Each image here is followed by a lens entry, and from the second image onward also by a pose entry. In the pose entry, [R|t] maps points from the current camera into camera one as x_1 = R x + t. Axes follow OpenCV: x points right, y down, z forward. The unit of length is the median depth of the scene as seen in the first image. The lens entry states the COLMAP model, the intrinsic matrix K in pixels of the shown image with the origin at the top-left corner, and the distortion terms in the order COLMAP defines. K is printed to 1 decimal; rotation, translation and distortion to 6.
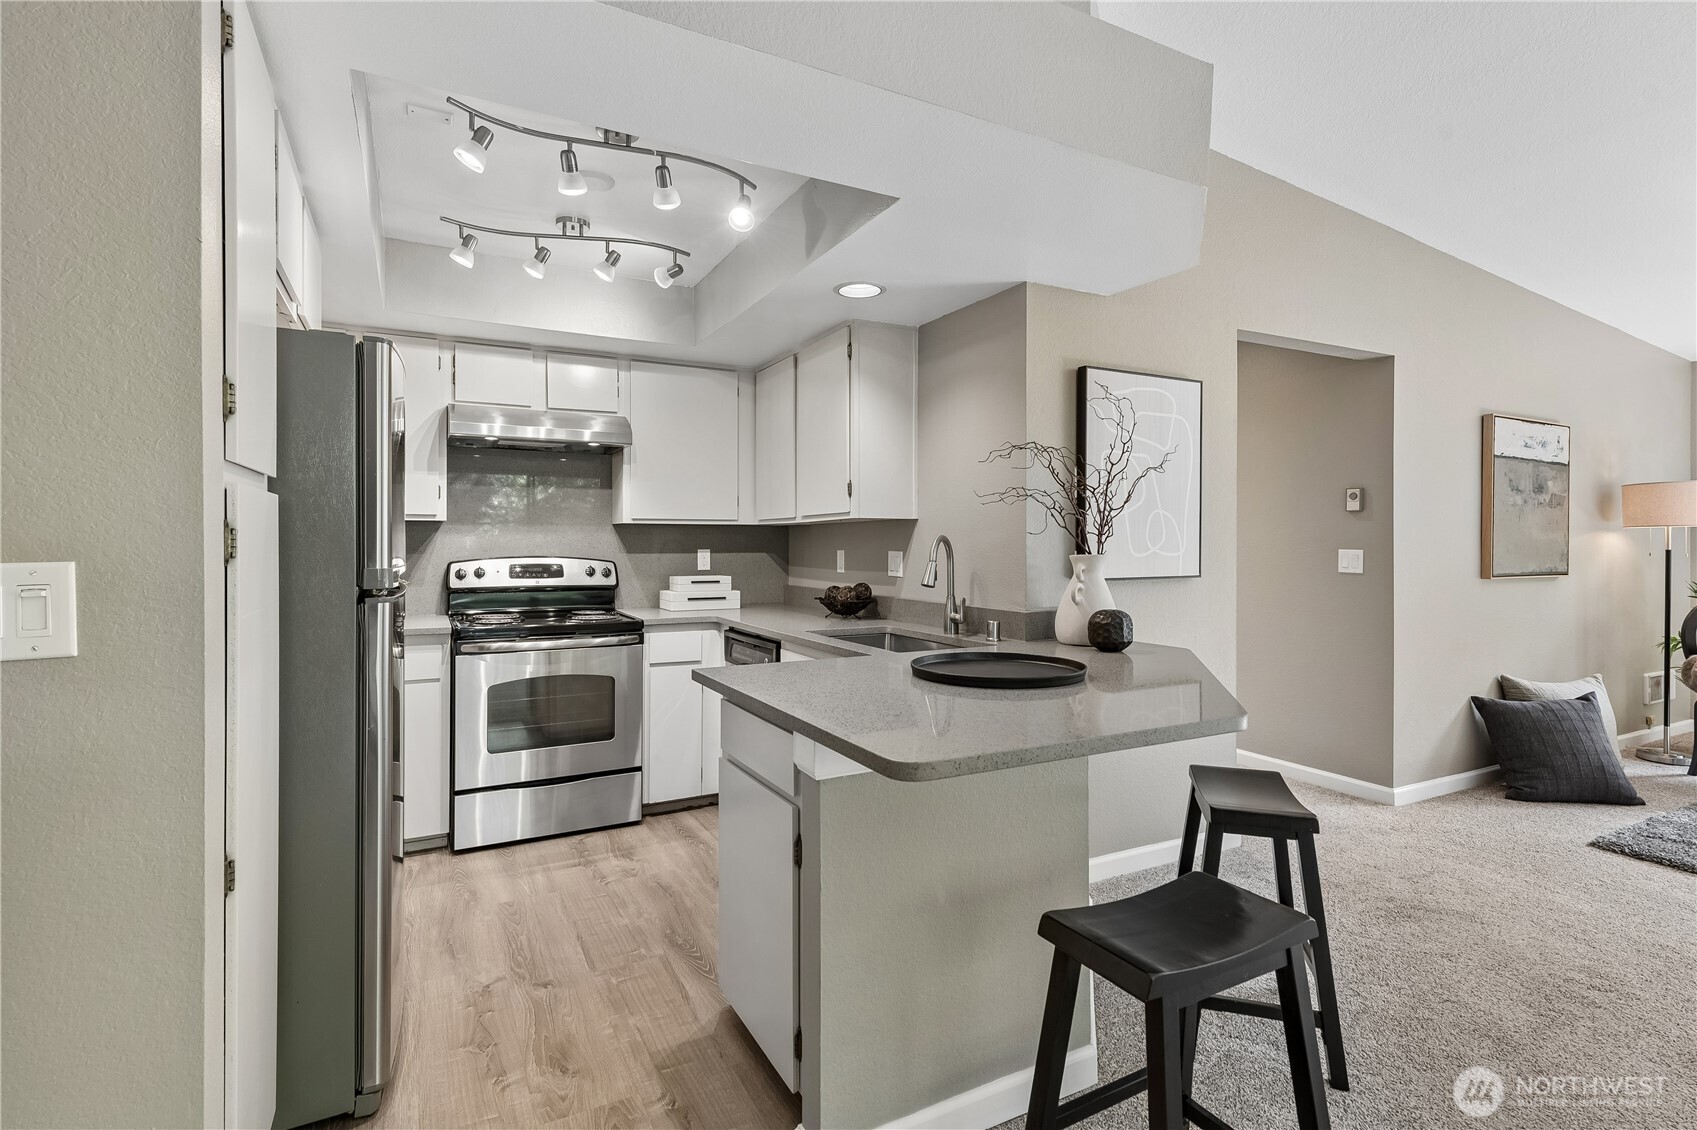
lens RADIAL K [[806.6, 0, 835.2], [0, 806.6, 550.9], [0, 0, 1]] dist [0.016794, -0.003704]
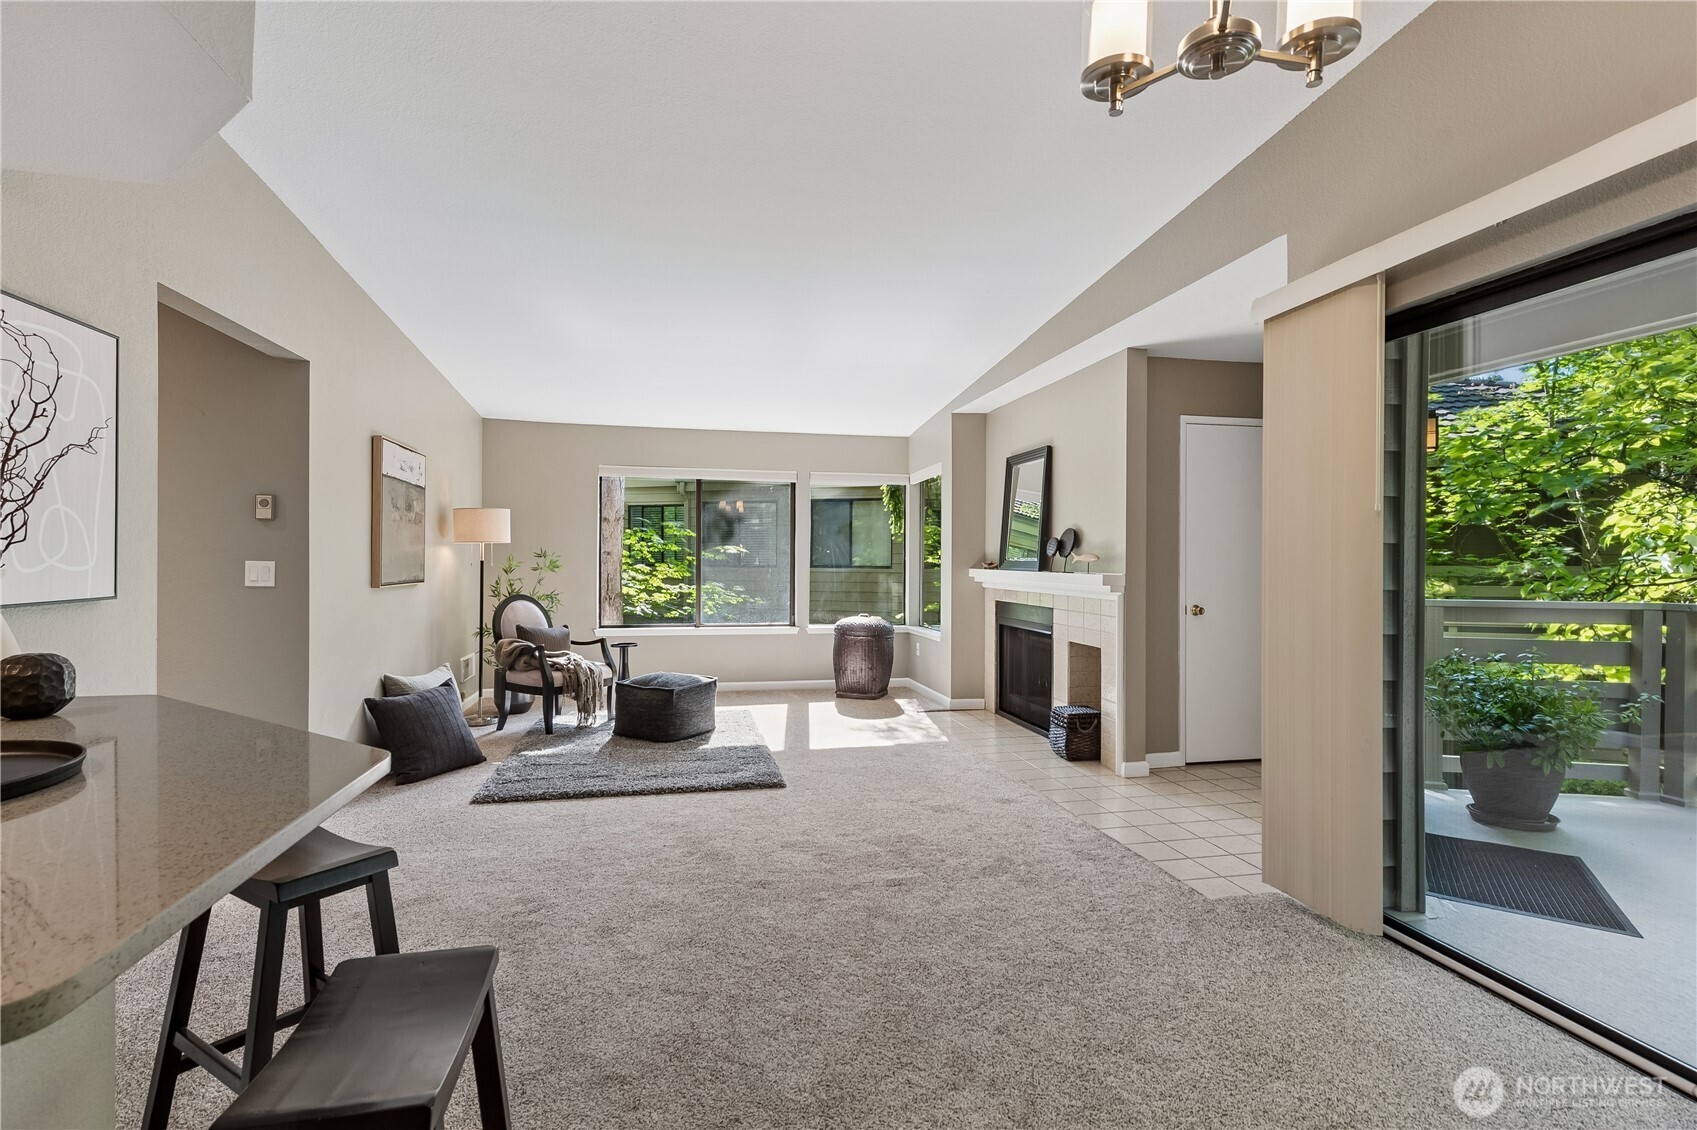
lens RADIAL K [[806.6, 0, 846.4], [0, 806.6, 558.6], [0, 0, 1]] dist [0.016794, -0.003704]
pose [[0.258116, -0.000473, 0.966114, -0.084012], [0.004652, 0.999989, -0.000753, -0.000706], [-0.966103, 0.004689, 0.258116, 0.126240]]
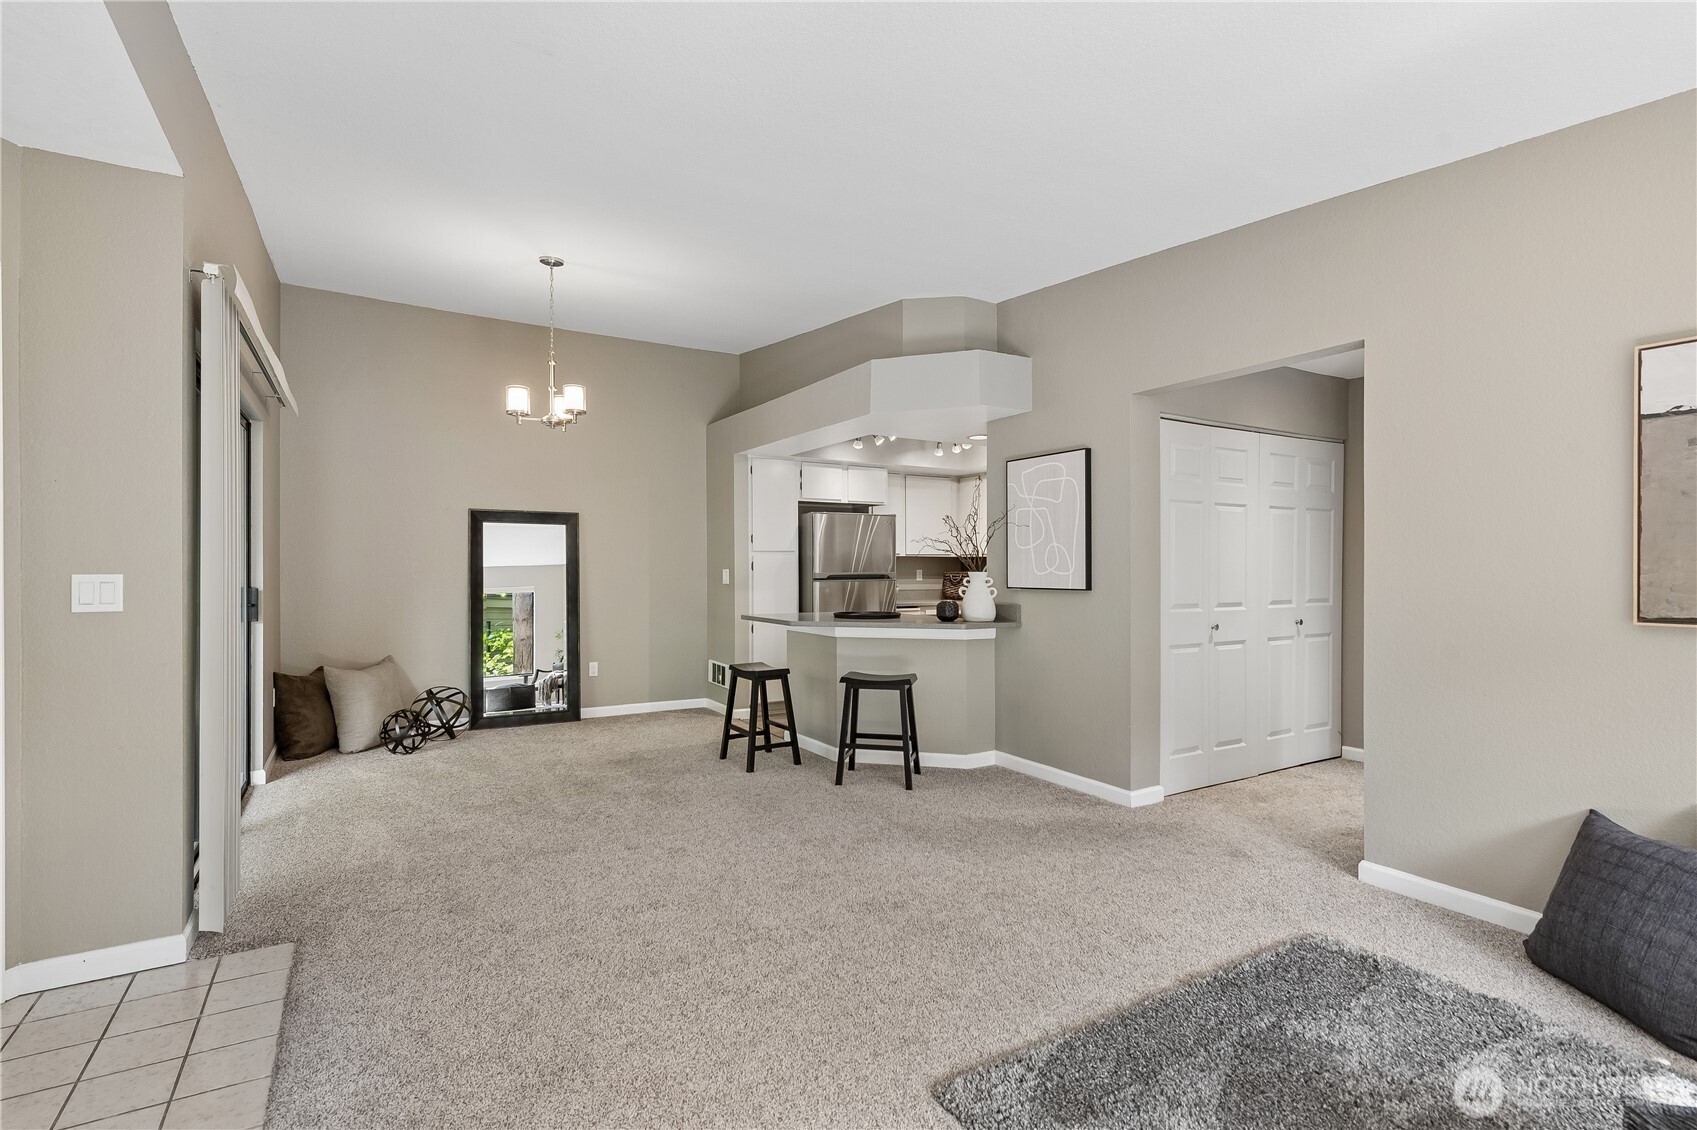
lens RADIAL K [[806.6, 0, 847.7], [0, 806.6, 566.5], [0, 0, 1]] dist [0.016794, -0.003704]
pose [[0.054926, -0.001786, -0.998489, 1.467942], [-0.010658, 0.999940, -0.002375, -0.000514], [0.998434, 0.010773, 0.054904, 0.429379]]
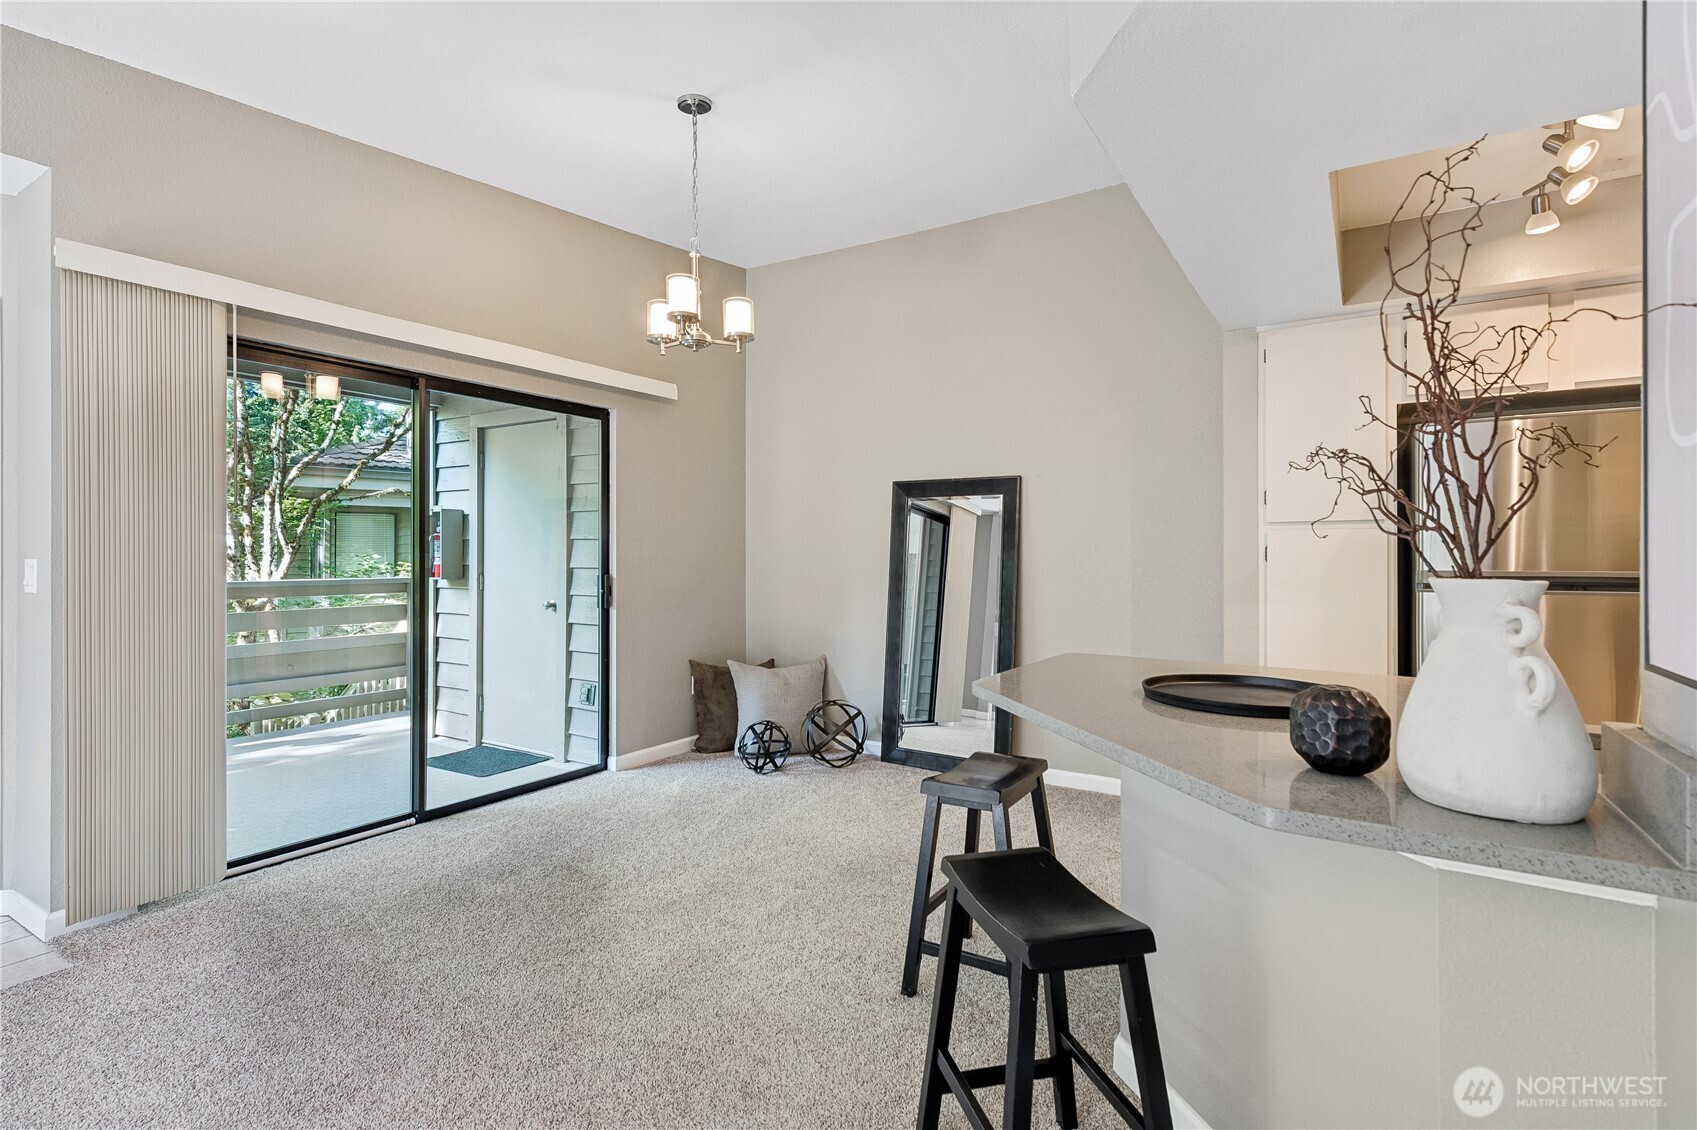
lens RADIAL K [[806.6, 0, 846.0], [0, 806.6, 553.4], [0, 0, 1]] dist [0.016794, -0.003704]
pose [[-0.867294, -0.005750, -0.497763, 0.553277], [-0.009983, 0.999933, 0.005844, -0.004795], [0.497696, 0.010038, -0.867294, 0.824724]]
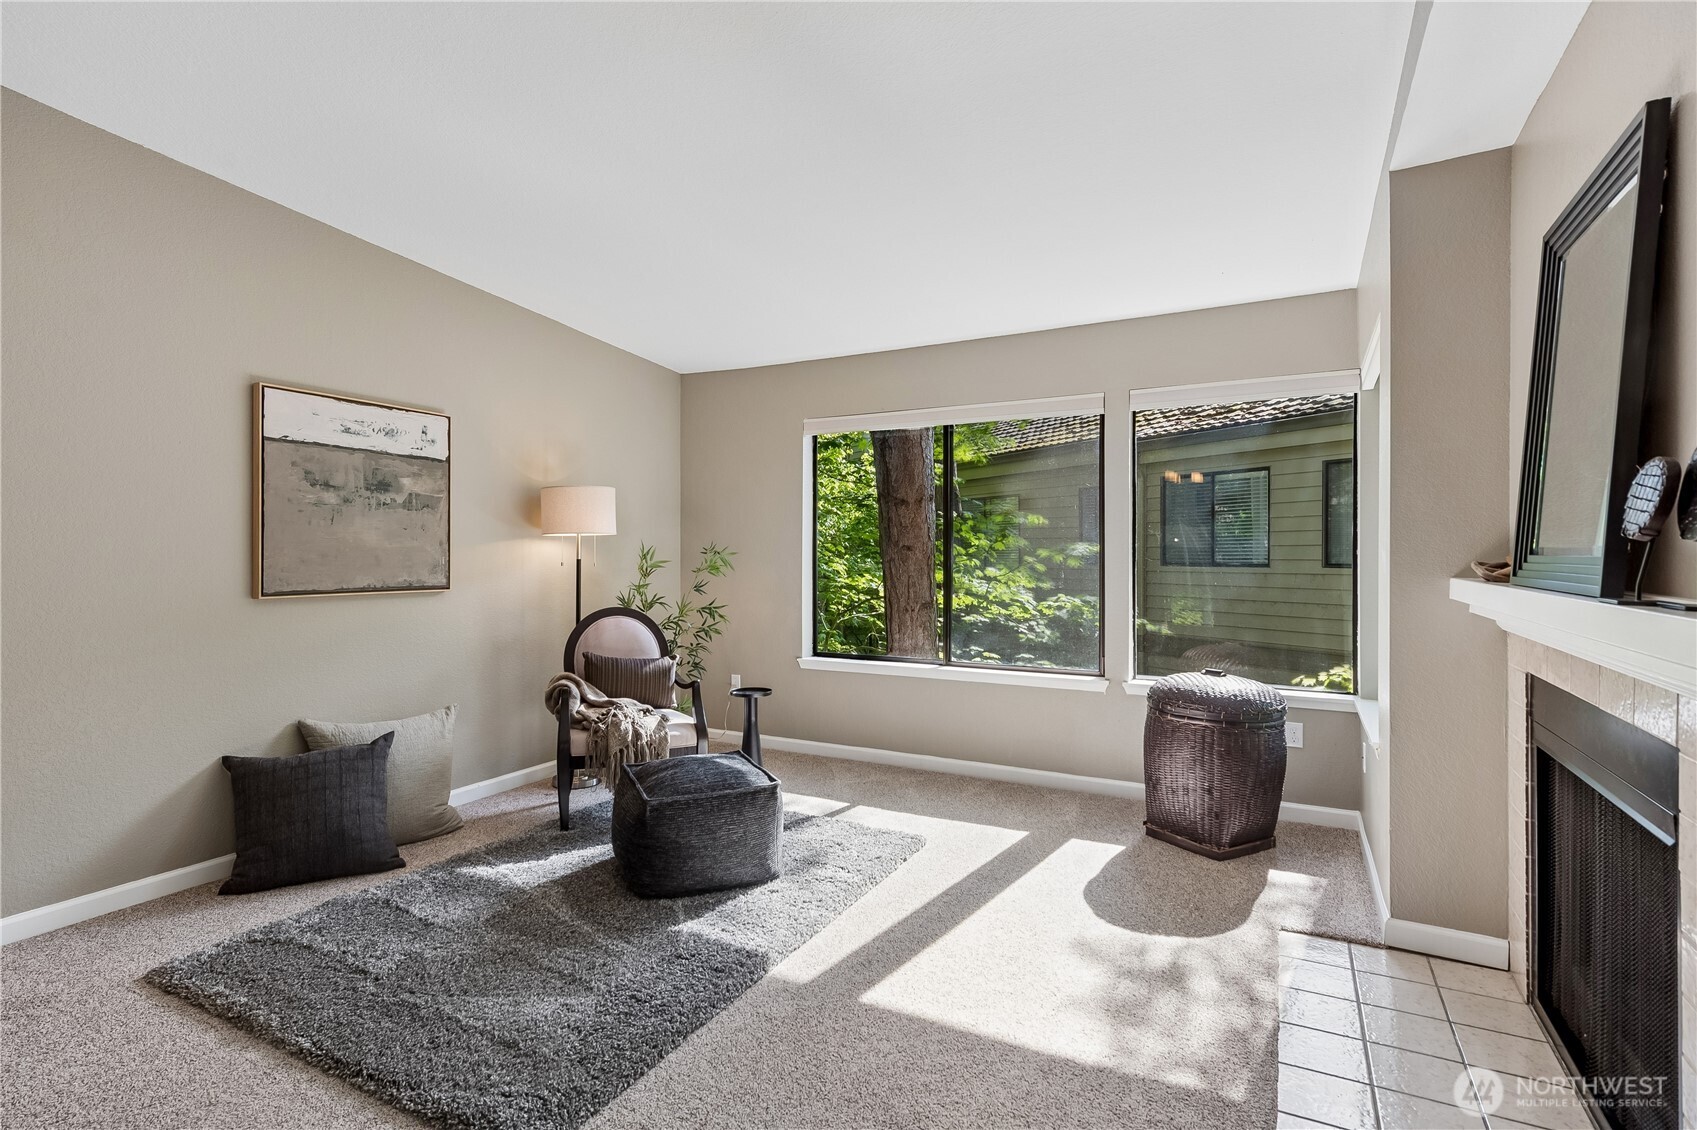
lens RADIAL K [[806.6, 0, 845.5], [0, 806.6, 562.3], [0, 0, 1]] dist [0.016794, -0.003704]
pose [[0.819799, -0.005595, 0.572623, 0.861828], [0.006059, 0.999981, 0.001096, 0.003169], [-0.572619, 0.002572, 0.819818, 0.063164]]
